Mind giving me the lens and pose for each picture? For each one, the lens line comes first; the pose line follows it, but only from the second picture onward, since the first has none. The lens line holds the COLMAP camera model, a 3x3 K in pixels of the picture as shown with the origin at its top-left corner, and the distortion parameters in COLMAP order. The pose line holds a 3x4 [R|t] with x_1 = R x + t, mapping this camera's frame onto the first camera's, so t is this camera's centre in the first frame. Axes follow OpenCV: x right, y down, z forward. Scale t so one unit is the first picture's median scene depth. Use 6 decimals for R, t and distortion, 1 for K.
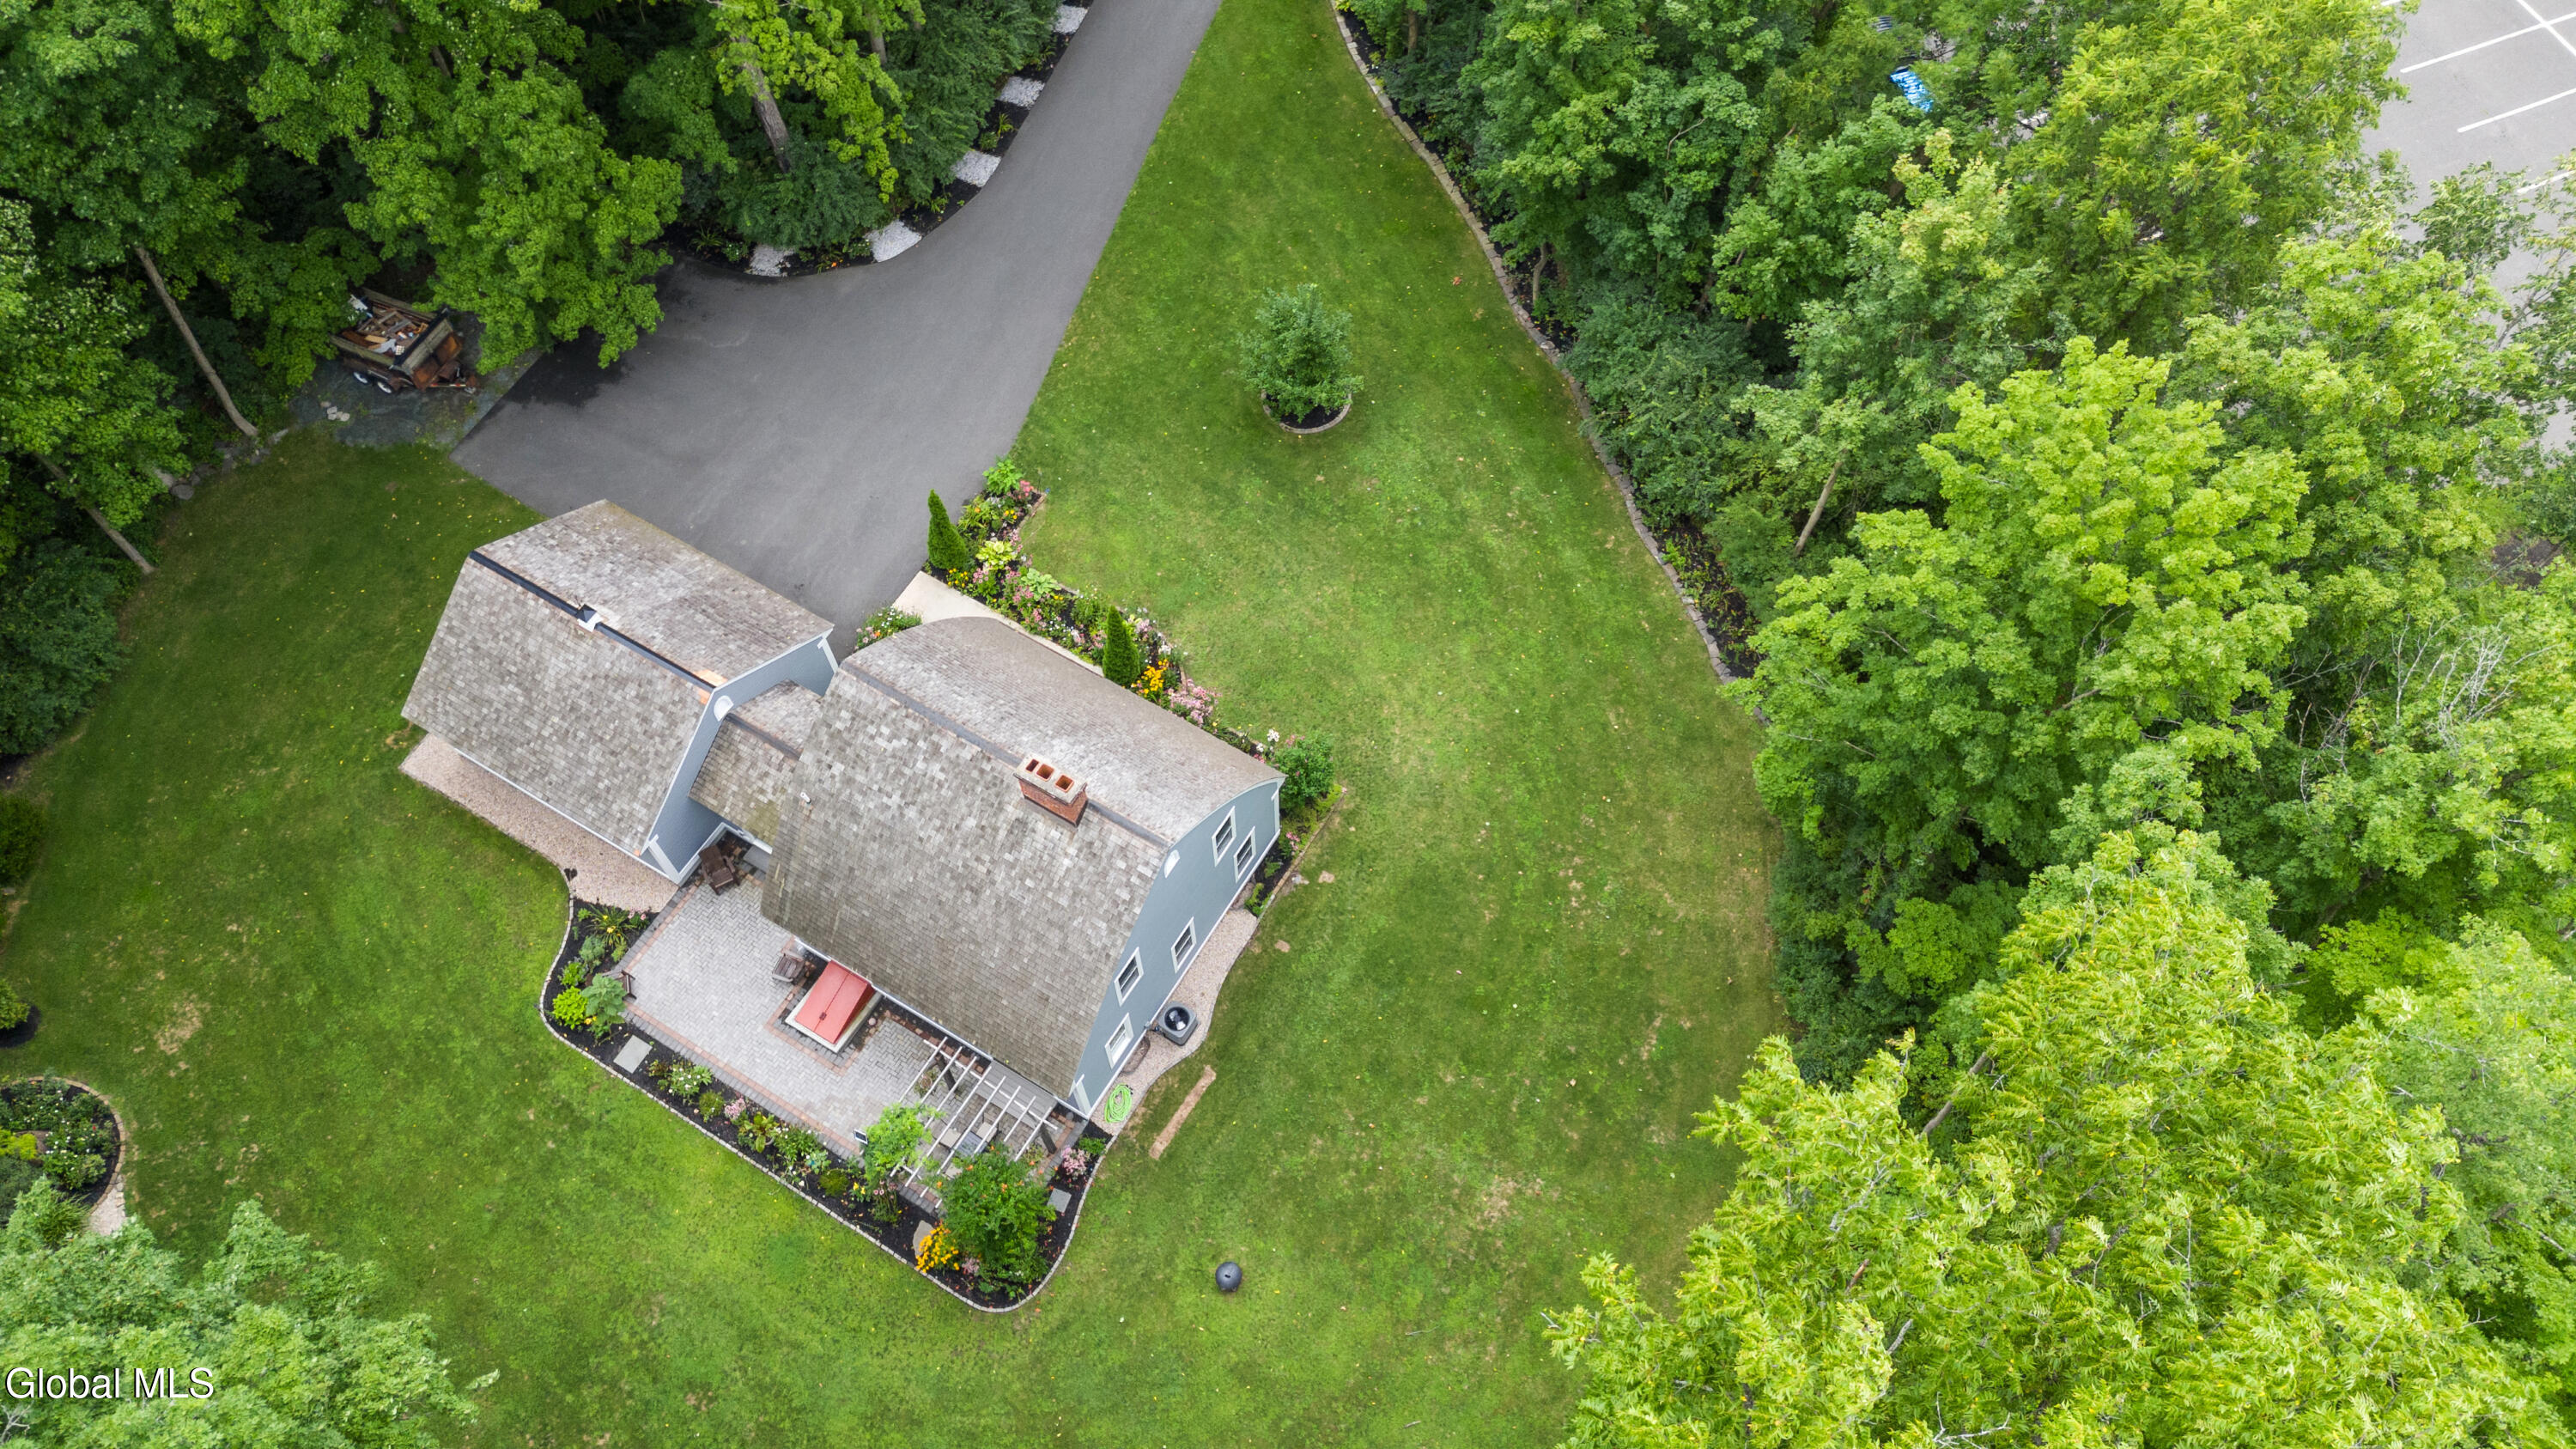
lens RADIAL K [[1830.0, 0, 1279.9], [0, 1830.0, 729.6], [0, 0, 1]] dist [0.107983, -0.121918]
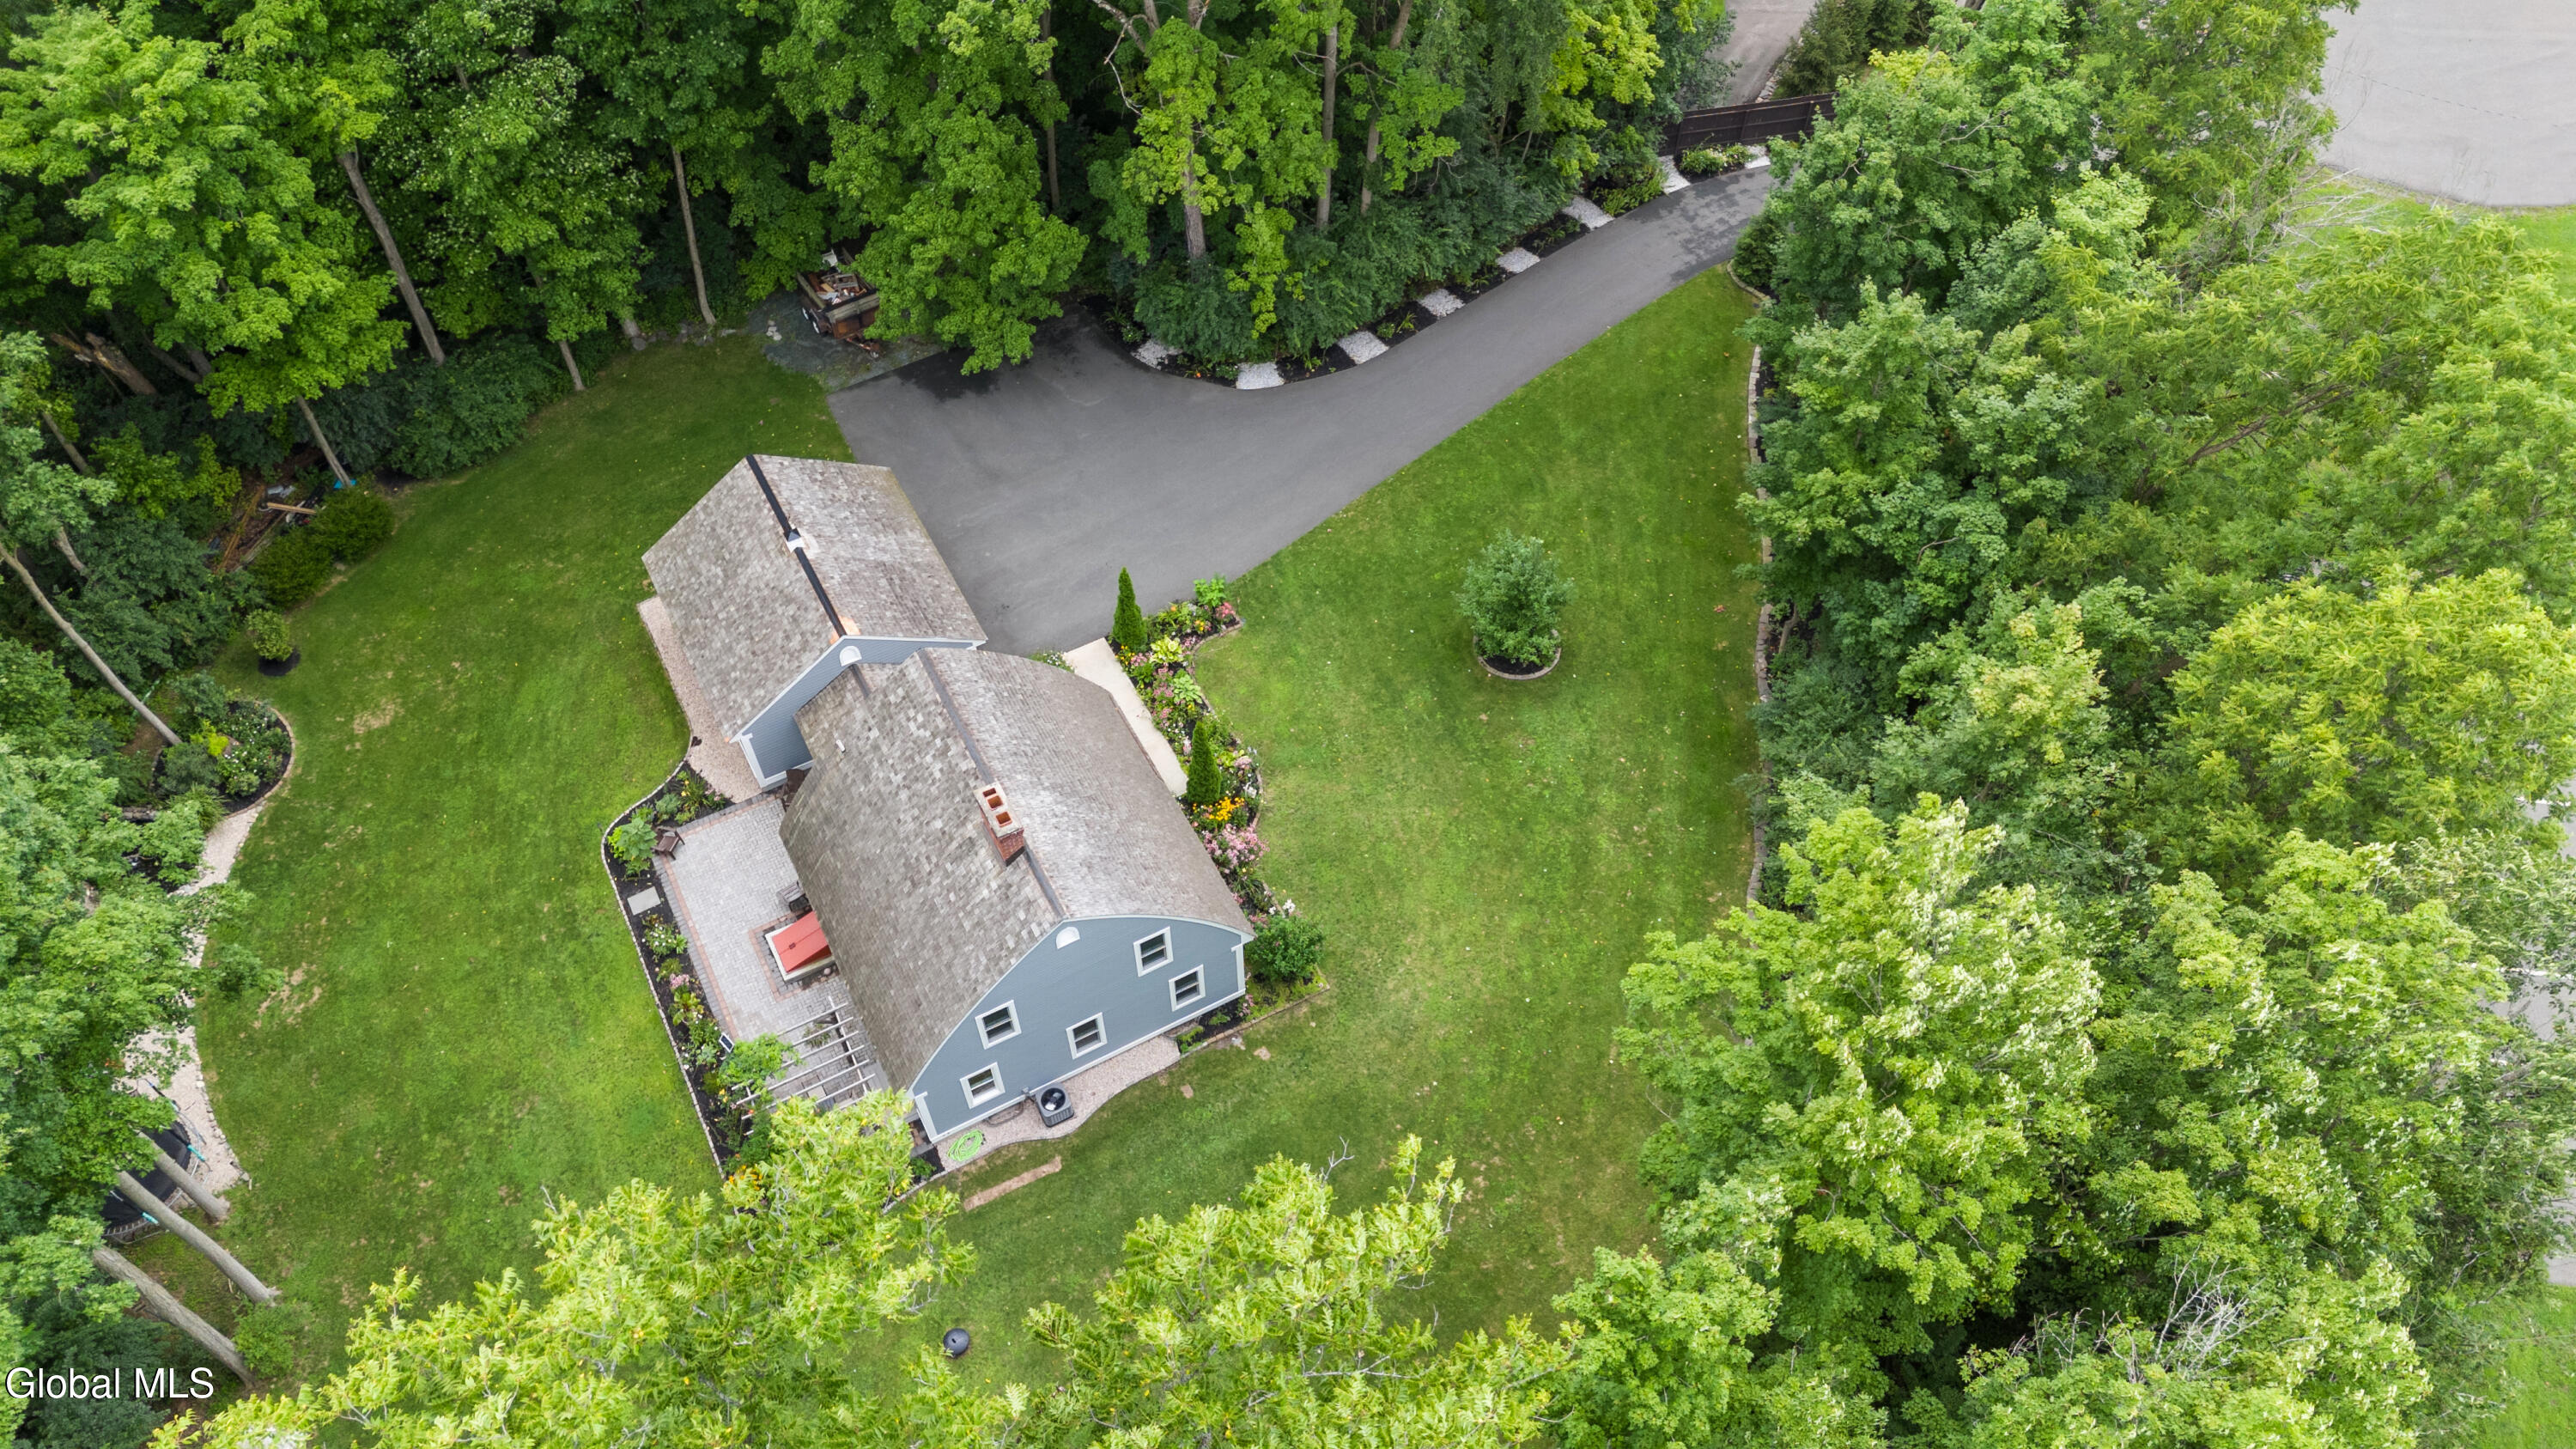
lens RADIAL K [[1830.0, 0, 1279.9], [0, 1830.0, 729.6], [0, 0, 1]] dist [0.107983, -0.121918]
pose [[0.861086, 0.413325, -0.296131, 0.256777], [-0.449708, 0.890863, -0.064231, -0.016865], [0.237264, 0.188481, 0.952985, 0.007364]]
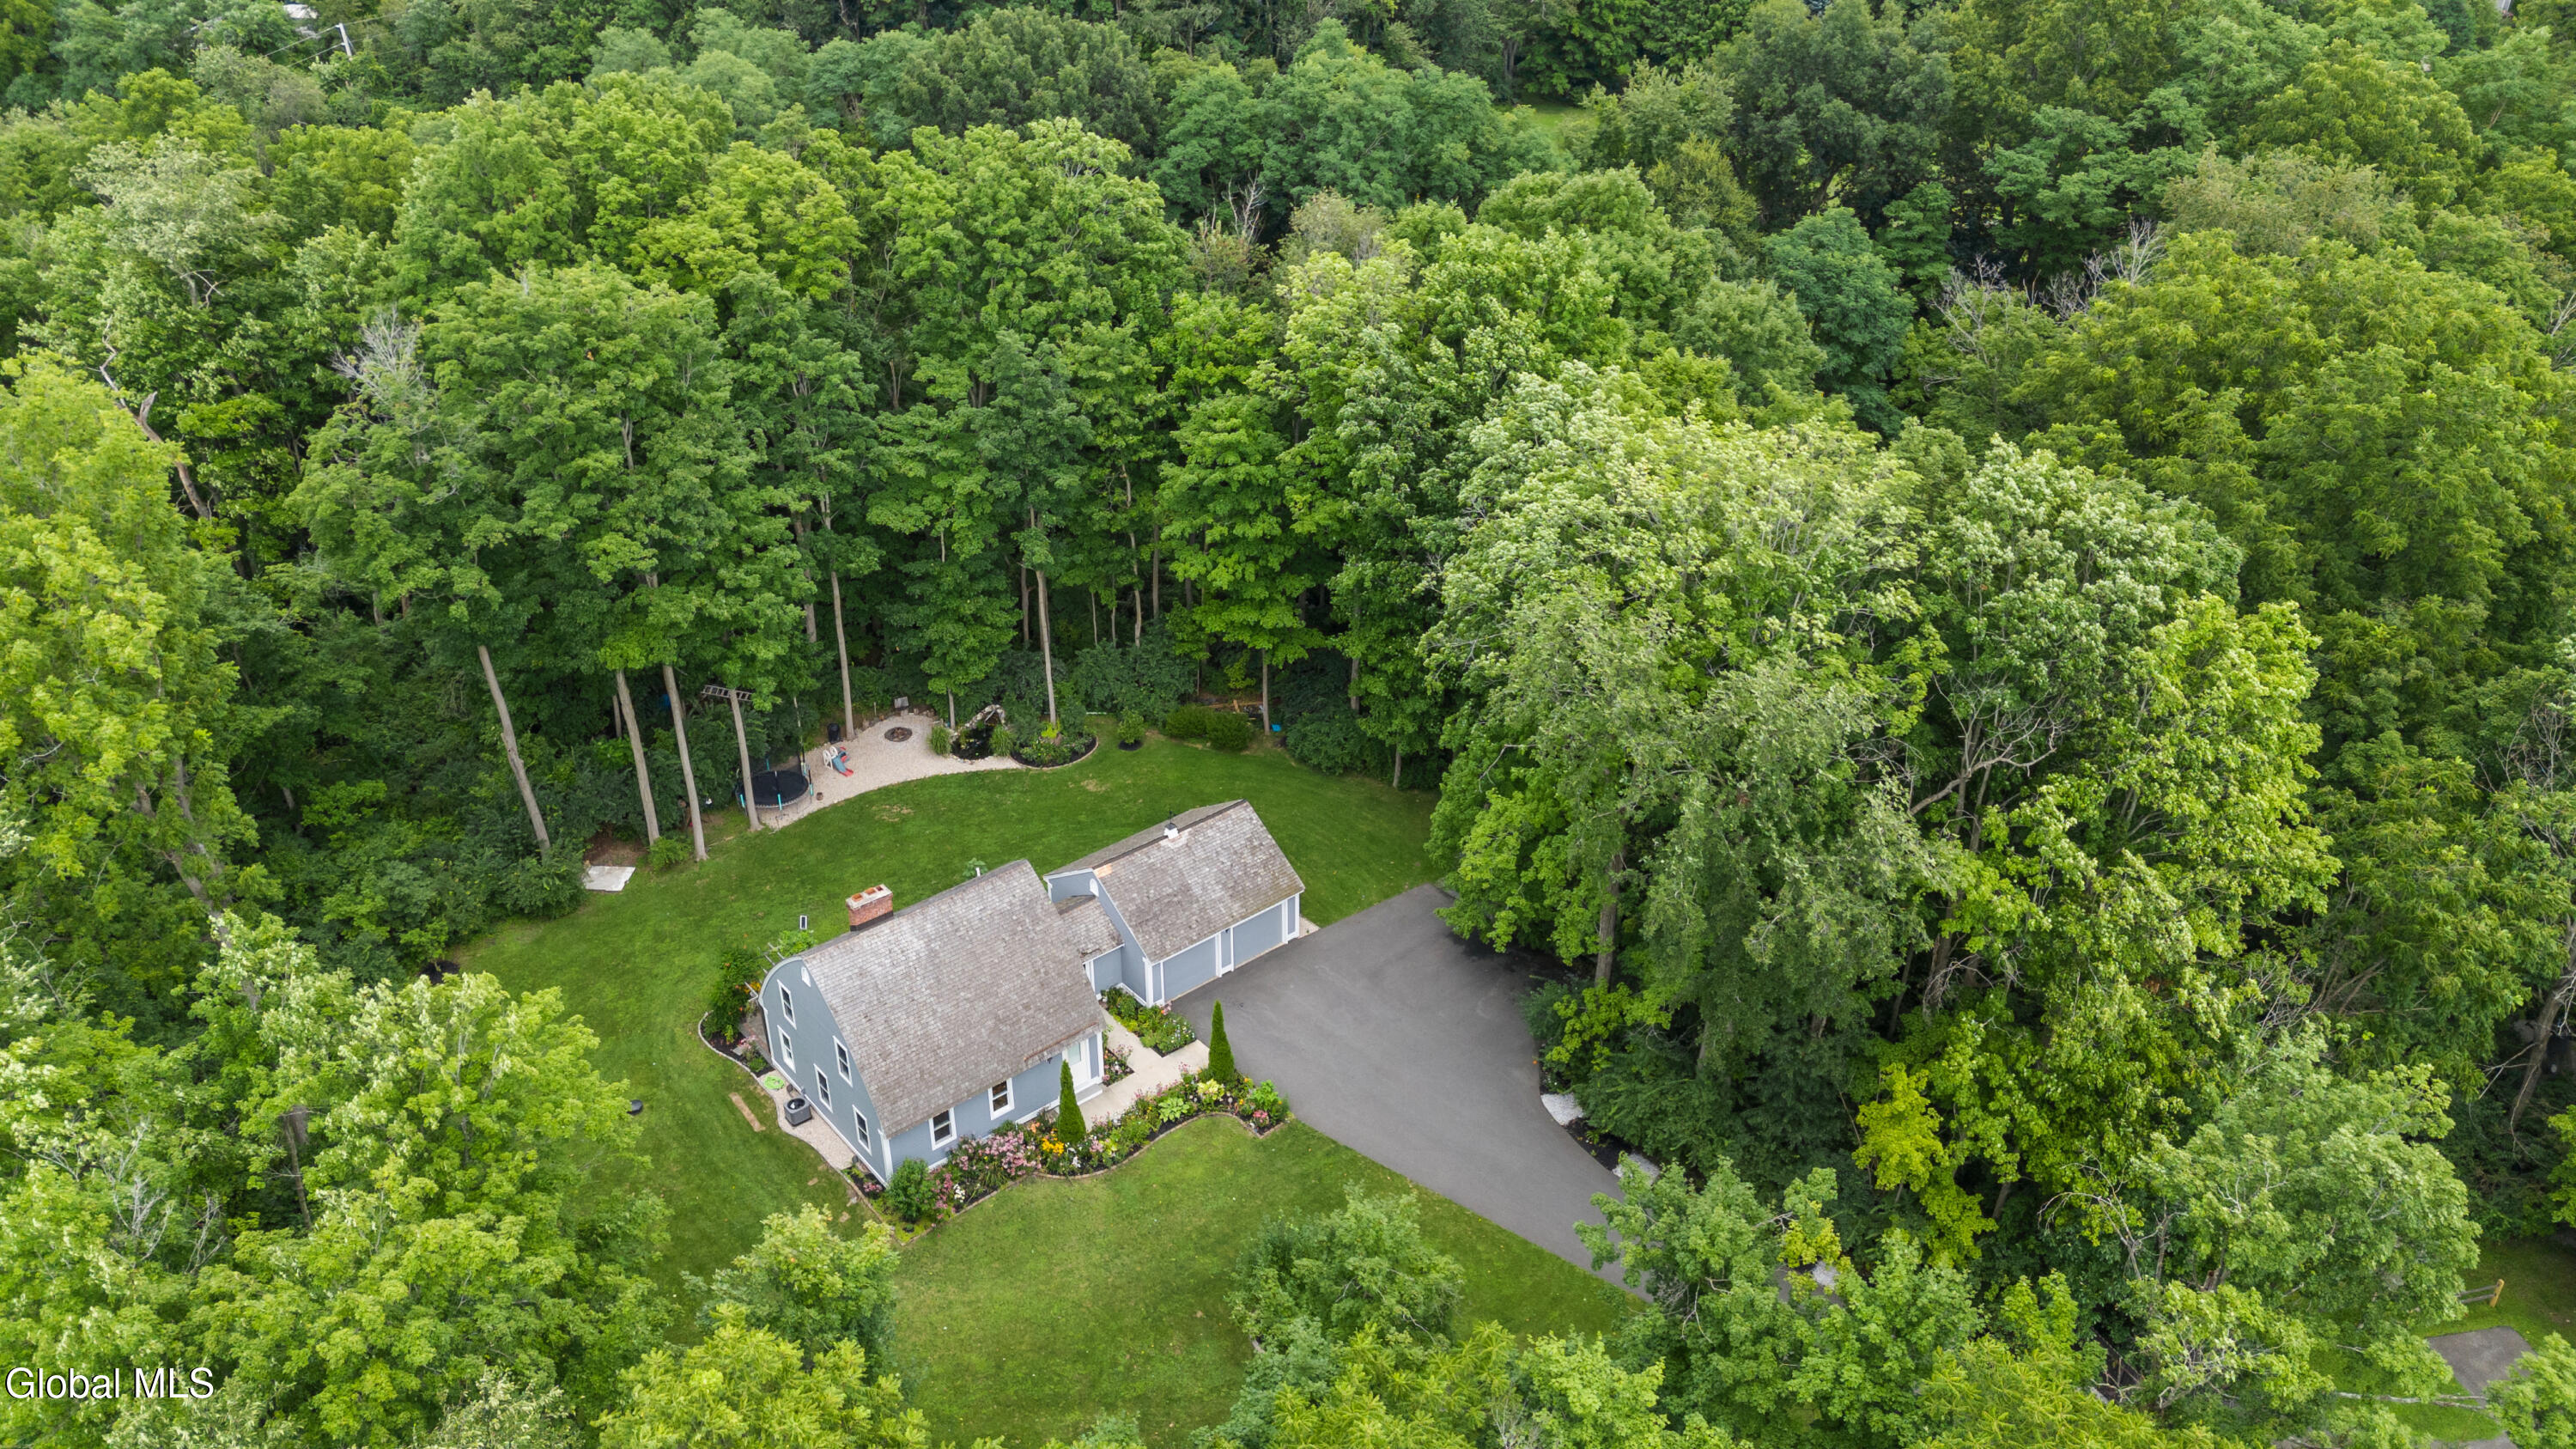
lens RADIAL K [[1830.0, 0, 1279.9], [0, 1830.0, 729.6], [0, 0, 1]] dist [0.107983, -0.121918]
pose [[-0.320368, 0.498019, -0.805817, 0.811541], [-0.835394, 0.252537, 0.488202, -0.906491], [0.446632, 0.829580, 0.335137, 0.402326]]
